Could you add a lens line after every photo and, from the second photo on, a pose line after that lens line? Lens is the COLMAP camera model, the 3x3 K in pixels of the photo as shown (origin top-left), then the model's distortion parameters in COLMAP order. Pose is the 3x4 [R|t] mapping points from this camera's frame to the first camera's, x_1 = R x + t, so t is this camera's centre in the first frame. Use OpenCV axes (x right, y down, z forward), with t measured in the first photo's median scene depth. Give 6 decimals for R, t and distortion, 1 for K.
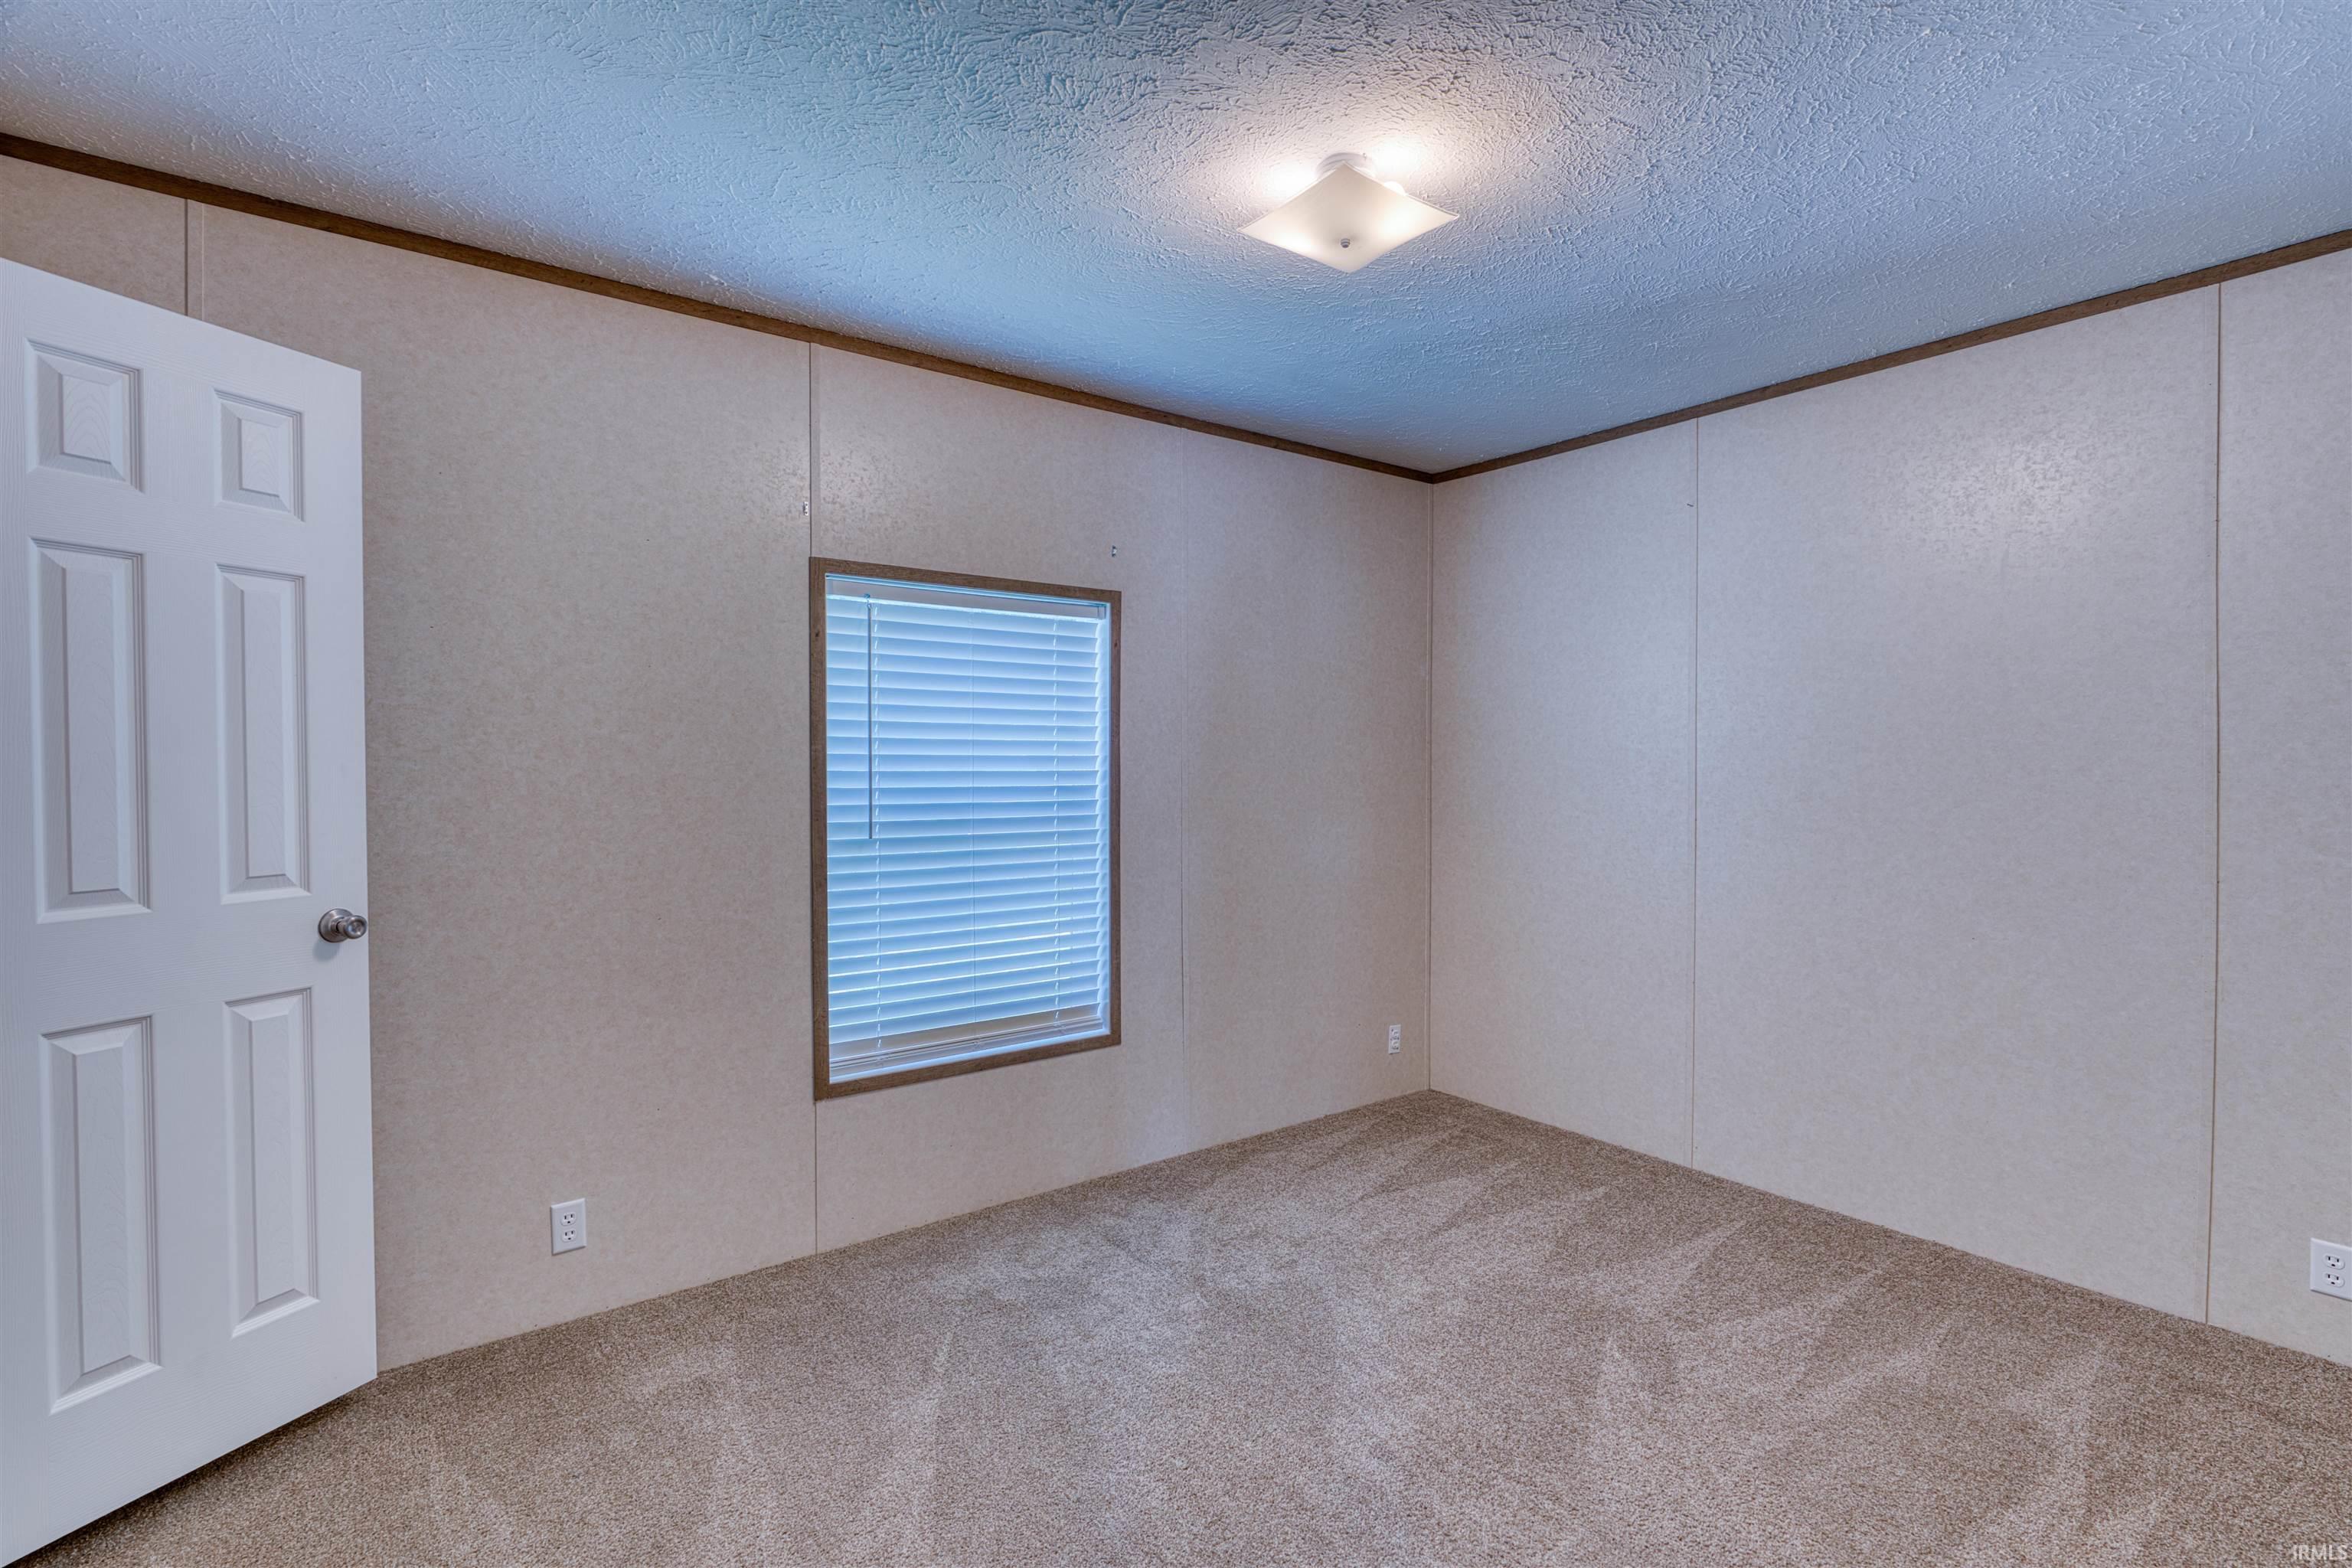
lens RADIAL K [[1088.7, 0, 1176.0], [0, 1088.7, 784.0], [0, 0, 1]] dist [-0.011342, 0.000420]
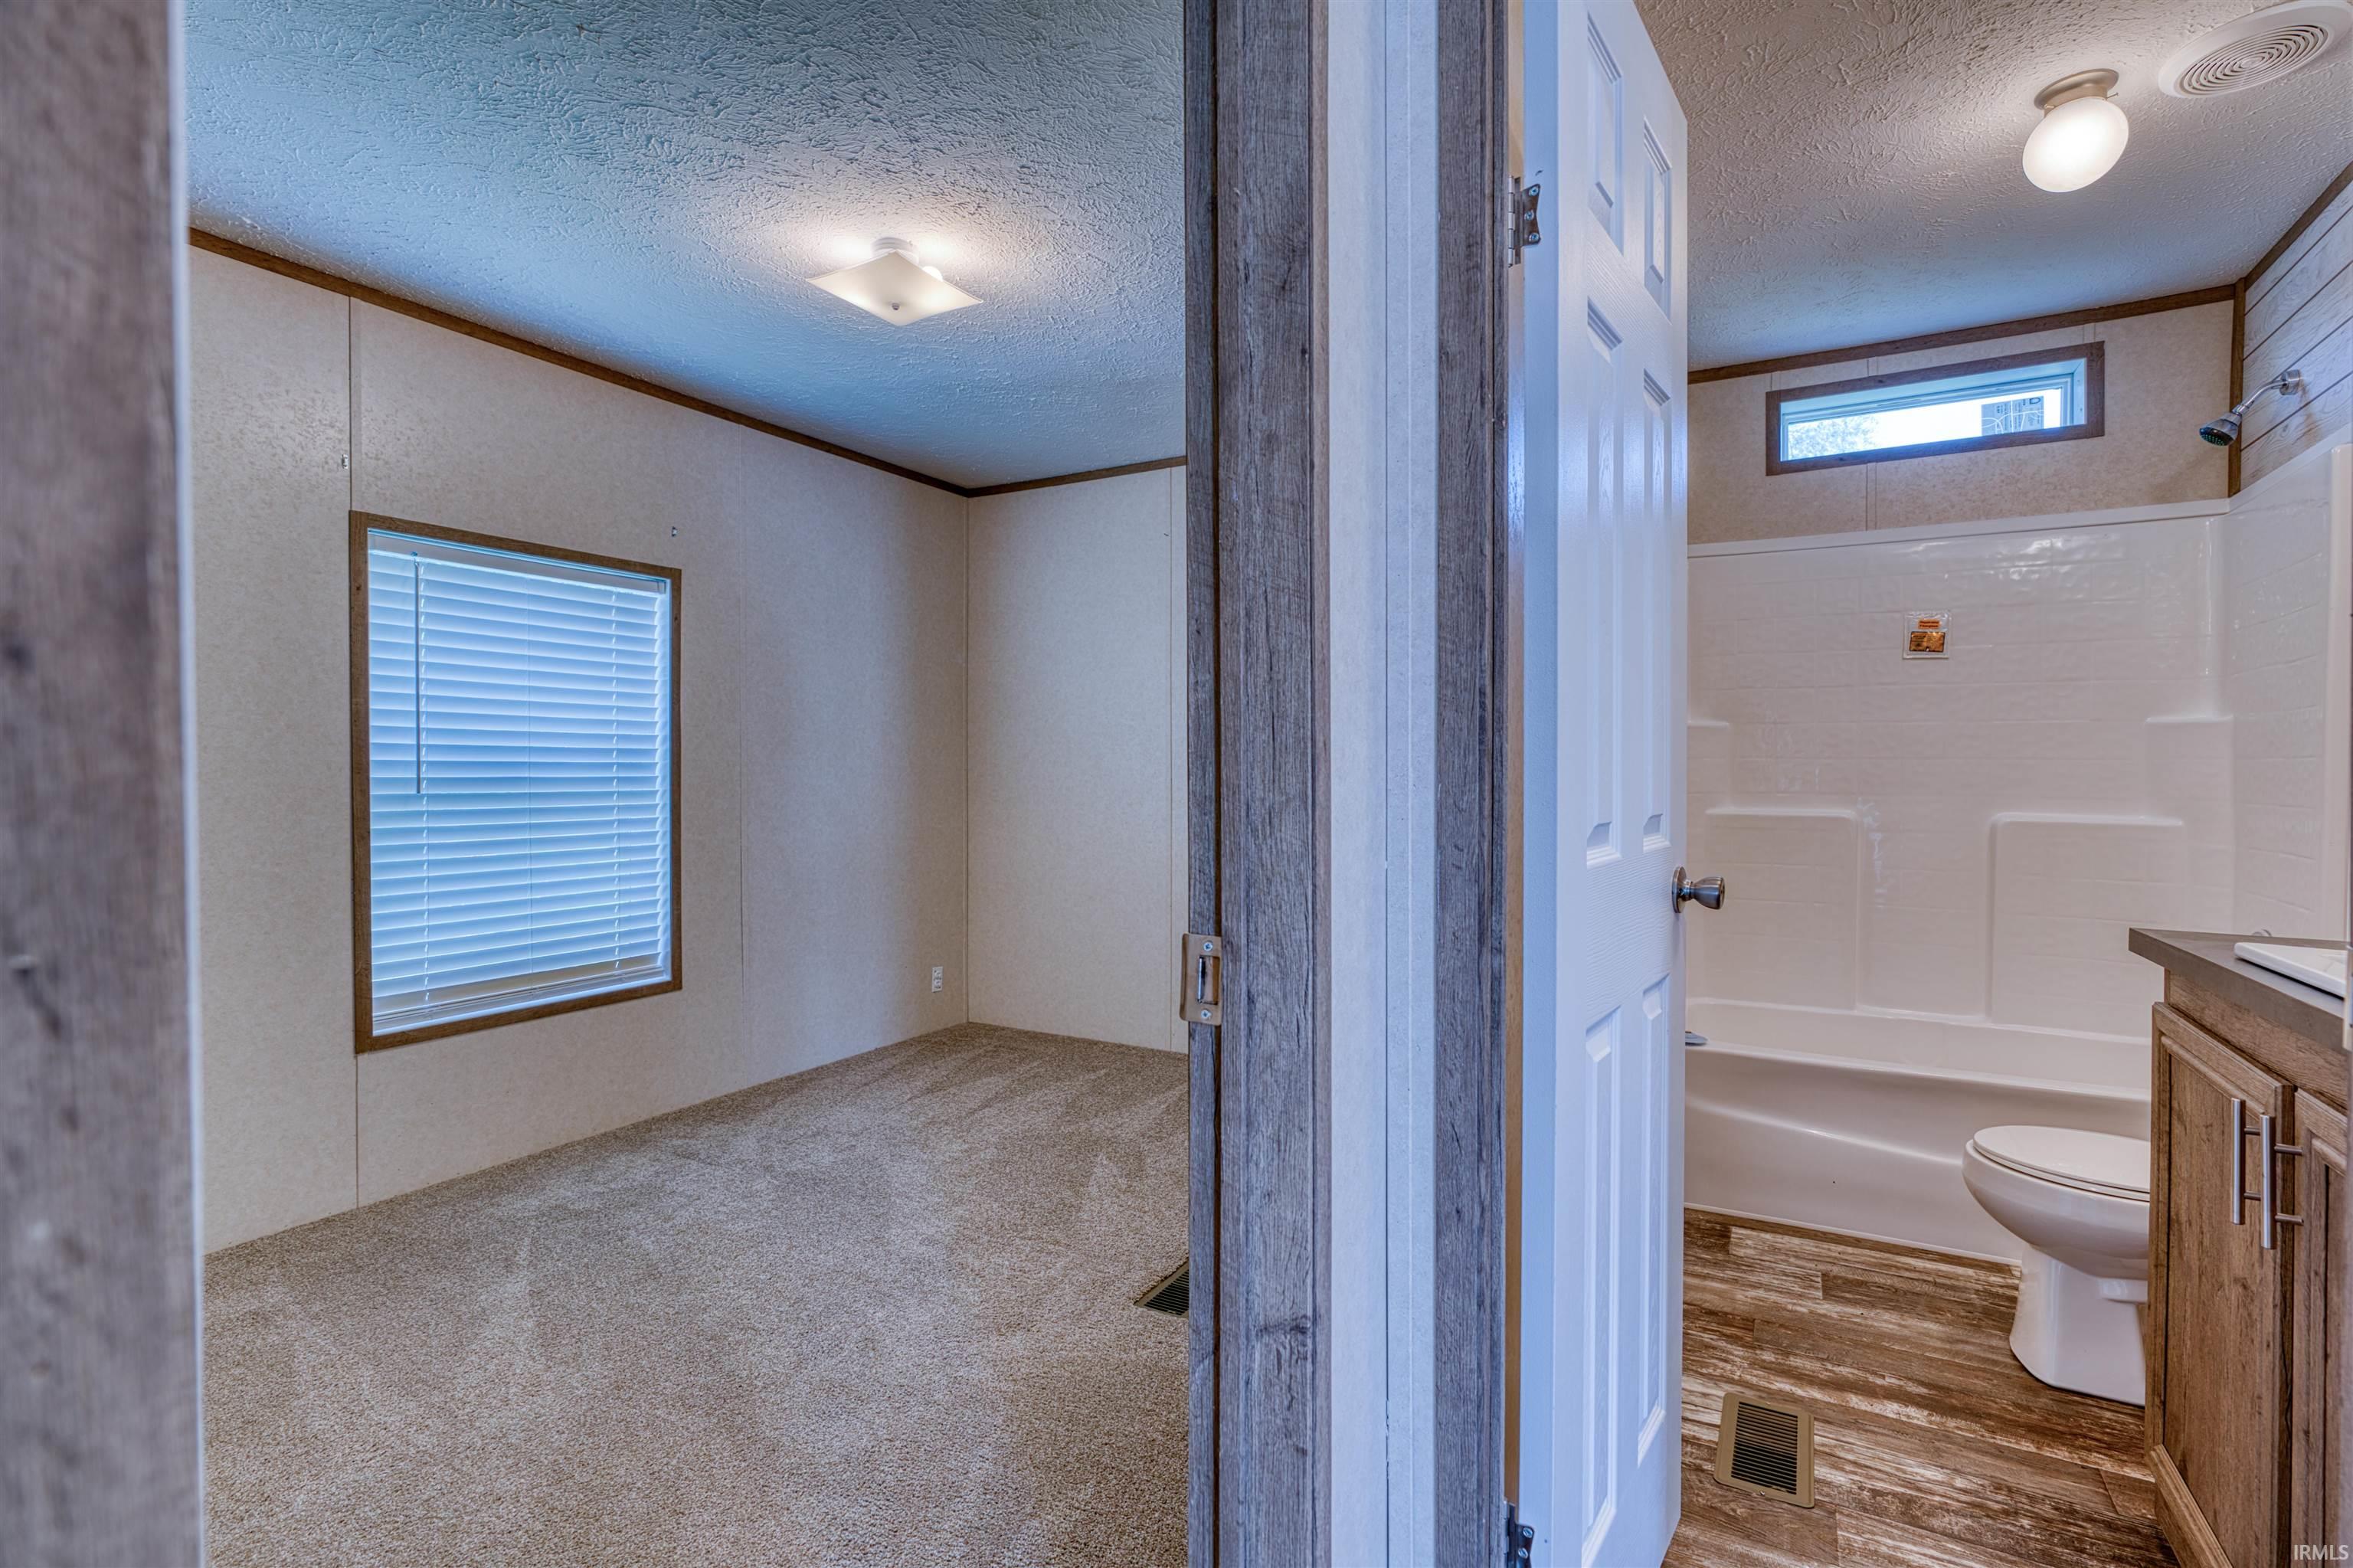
lens RADIAL K [[1108.2, 0, 1176.5], [0, 1108.2, 784.0], [0, 0, 1]] dist [-0.004656, 0.000447]
pose [[0.916467, -0.002979, 0.400098, -0.045402], [0.006887, 0.999942, -0.008330, 0.054964], [-0.400050, 0.010389, 0.916434, -0.227640]]
